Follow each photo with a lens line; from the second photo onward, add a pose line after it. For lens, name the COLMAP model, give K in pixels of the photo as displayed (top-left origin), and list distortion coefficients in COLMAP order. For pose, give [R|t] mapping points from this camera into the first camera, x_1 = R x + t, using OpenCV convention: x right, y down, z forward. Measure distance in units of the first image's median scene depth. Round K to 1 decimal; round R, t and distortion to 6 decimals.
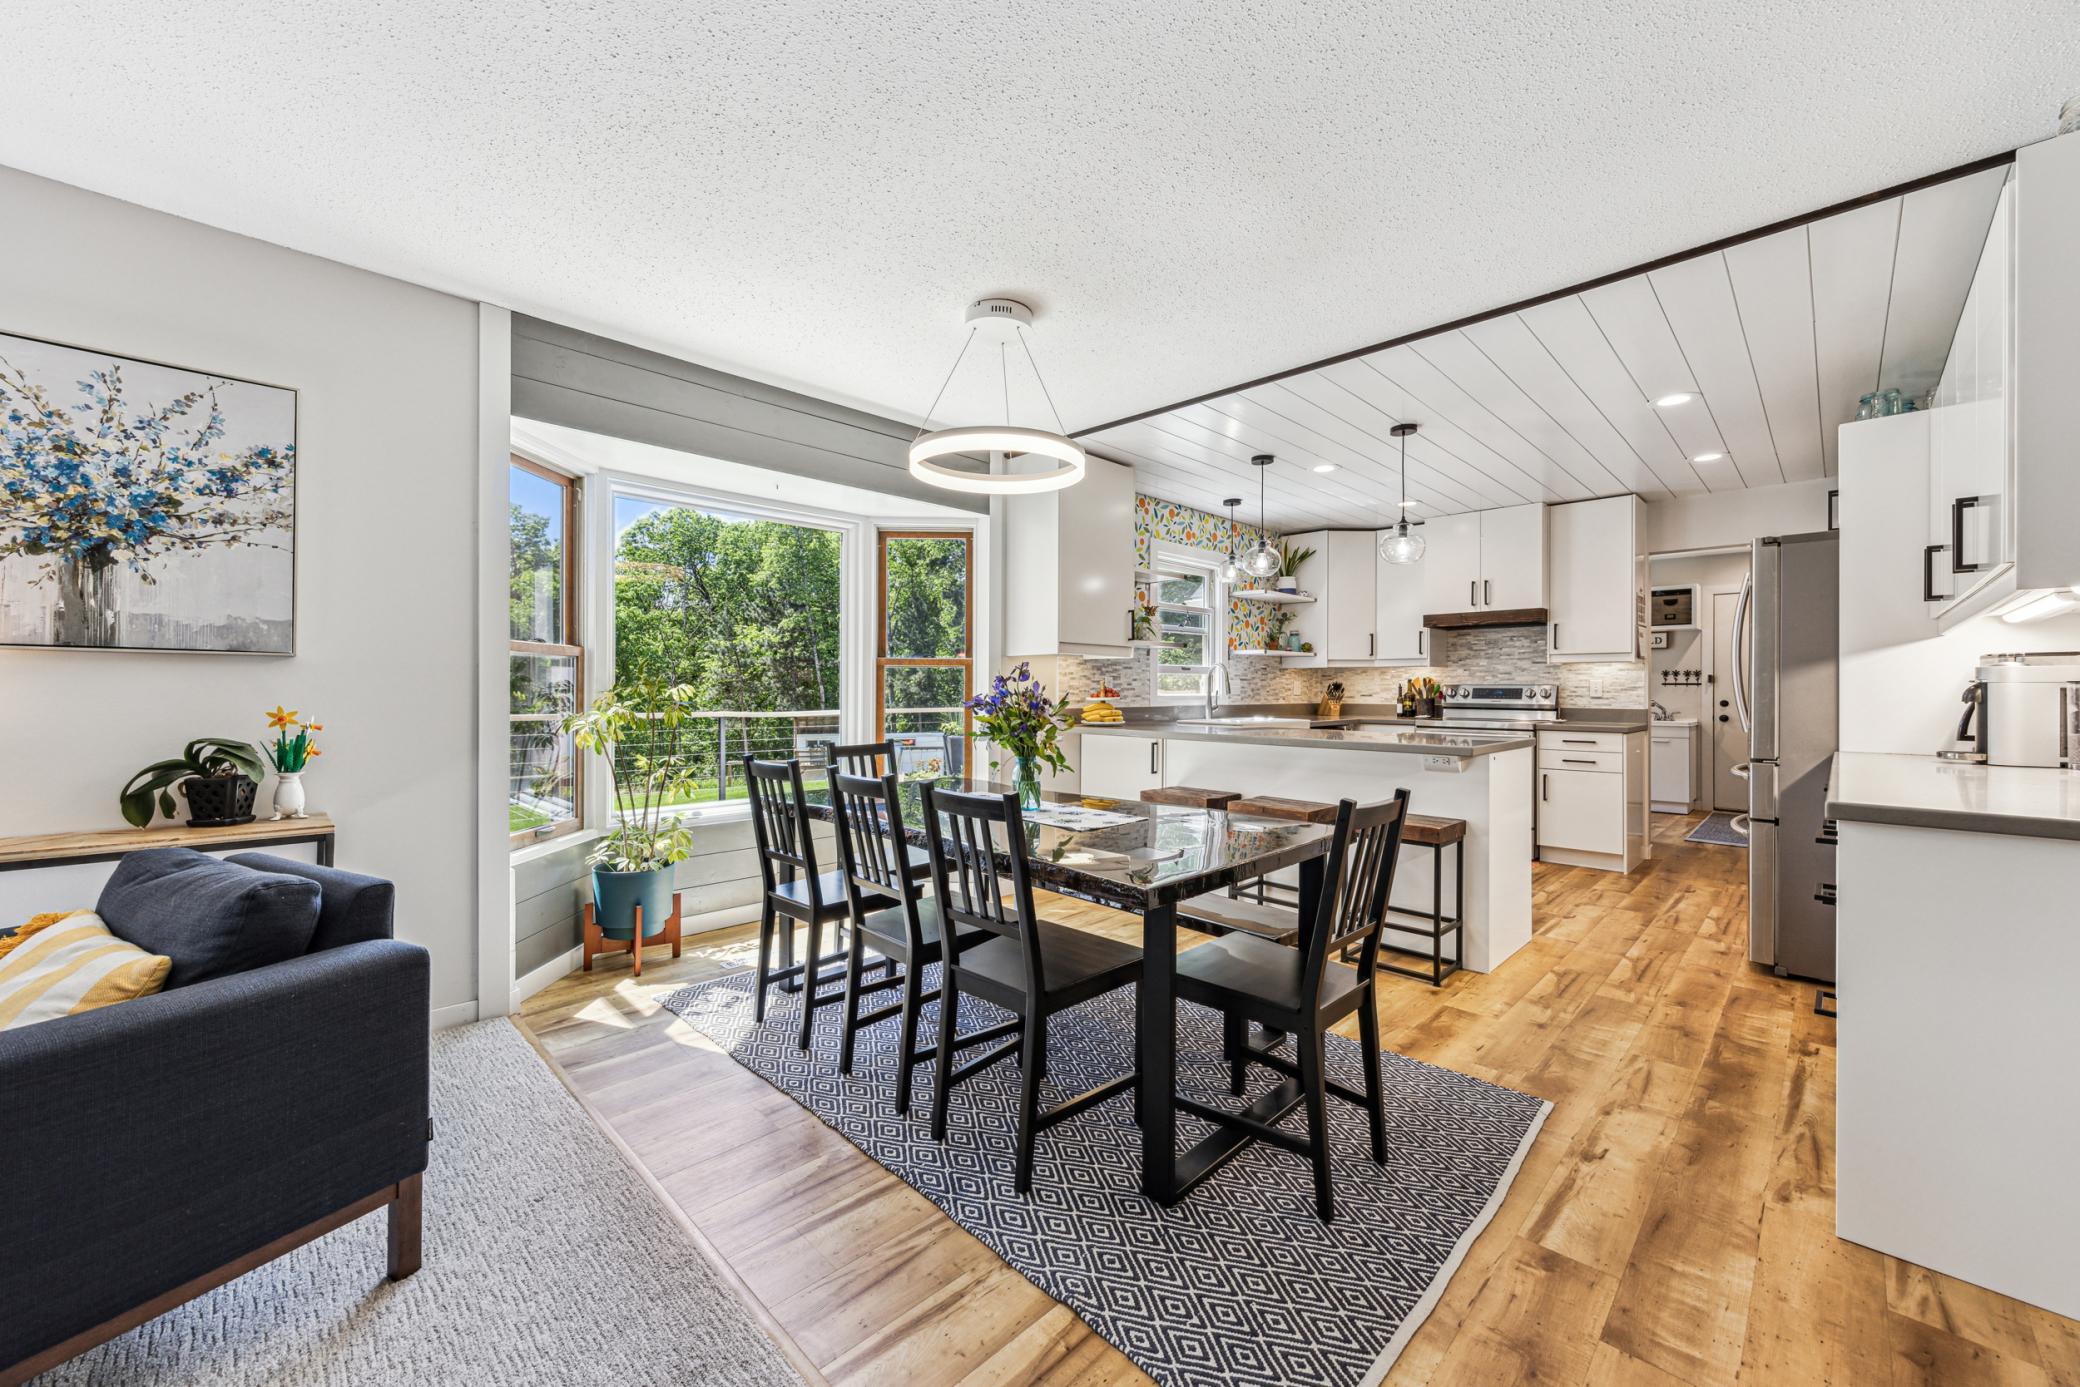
lens RADIAL K [[800.9, 0, 1043.0], [0, 800.9, 691.7], [0, 0, 1]] dist [0.002099, -0.000612]
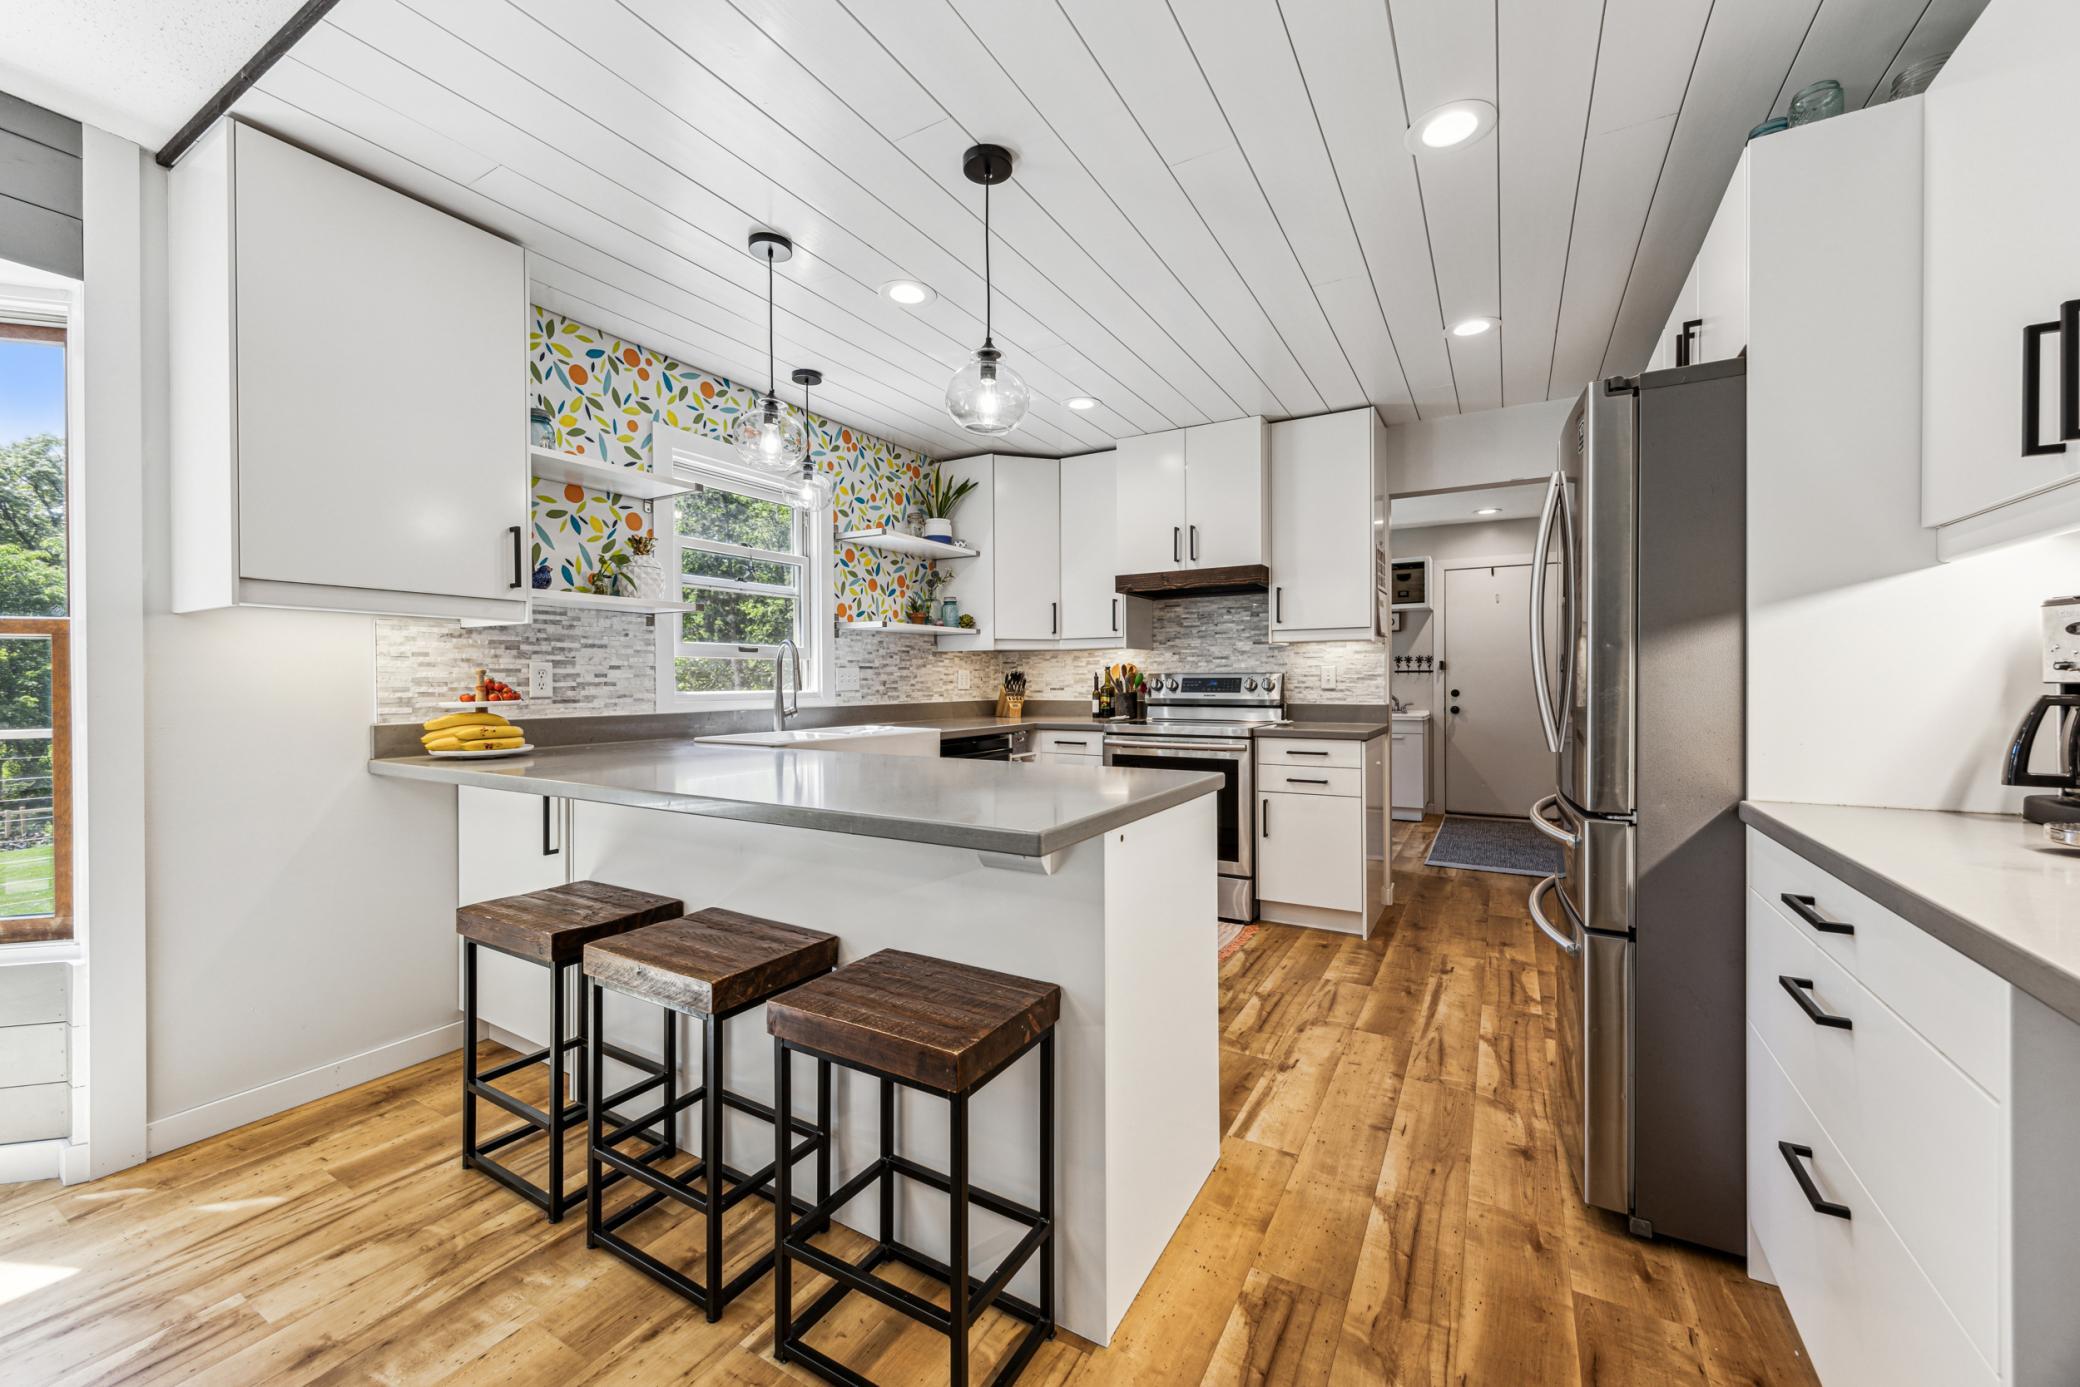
lens RADIAL K [[800.9, 0, 1043.7], [0, 800.9, 692.0], [0, 0, 1]] dist [0.002099, -0.000612]
pose [[0.966558, -0.011215, 0.256204, 0.247565], [0.008456, 0.999894, 0.011870, -0.001462], [-0.256309, -0.009307, 0.966550, 0.353643]]
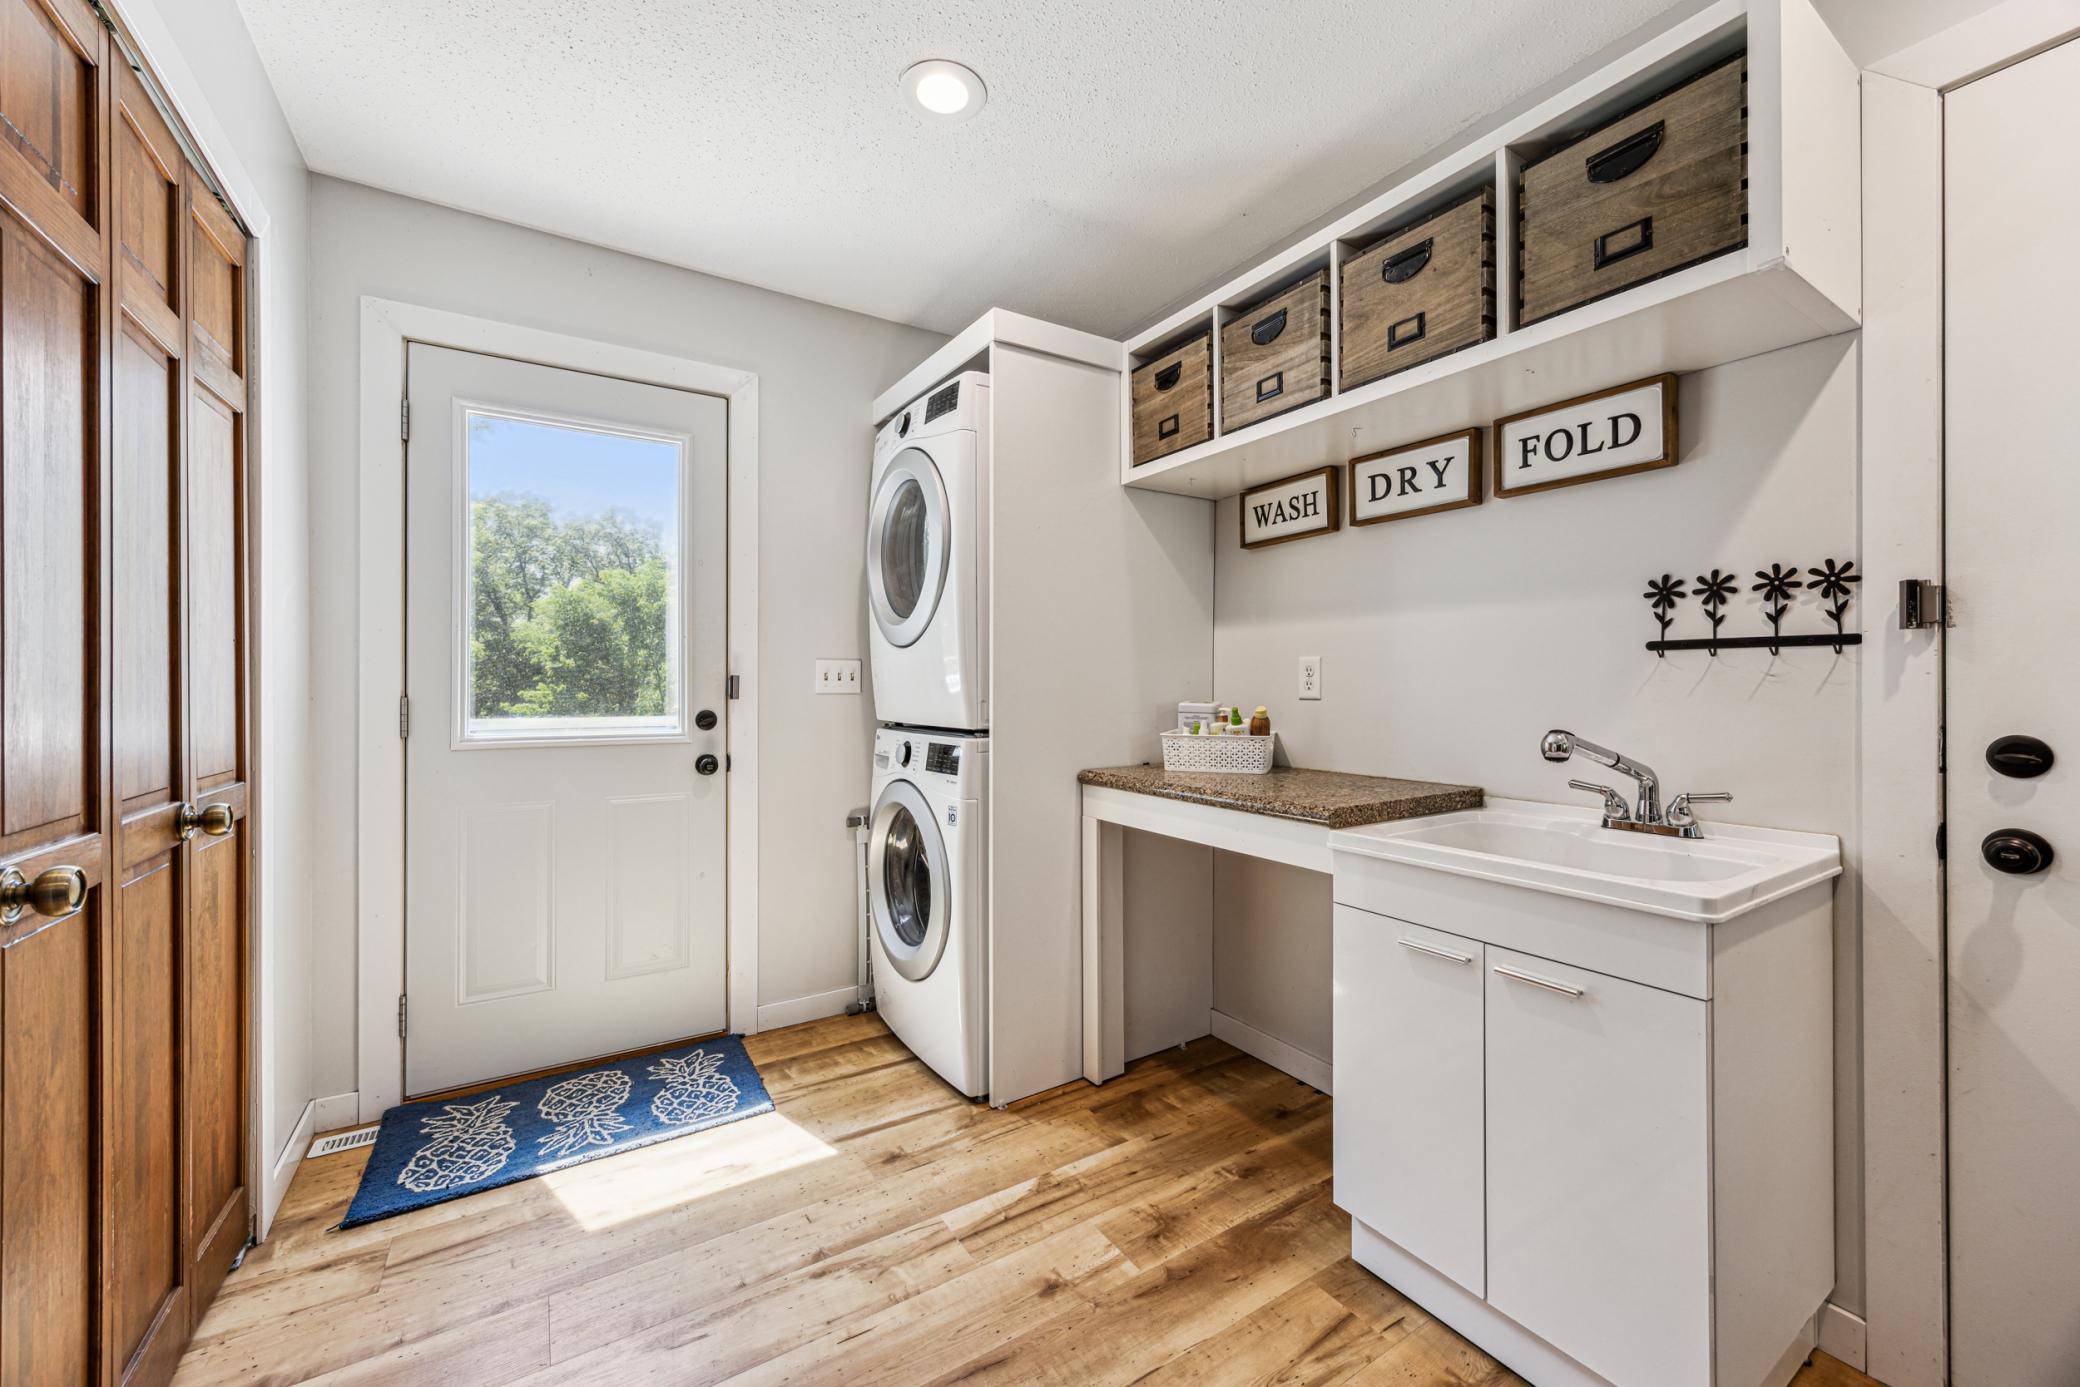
lens RADIAL K [[800.9, 0, 1047.5], [0, 800.9, 691.5], [0, 0, 1]] dist [0.002099, -0.000612]
pose [[0.977935, -0.007873, -0.208760, 0.563503], [0.008126, 0.999967, 0.000352, -0.000603], [0.208750, -0.002041, 0.977967, 0.689873]]
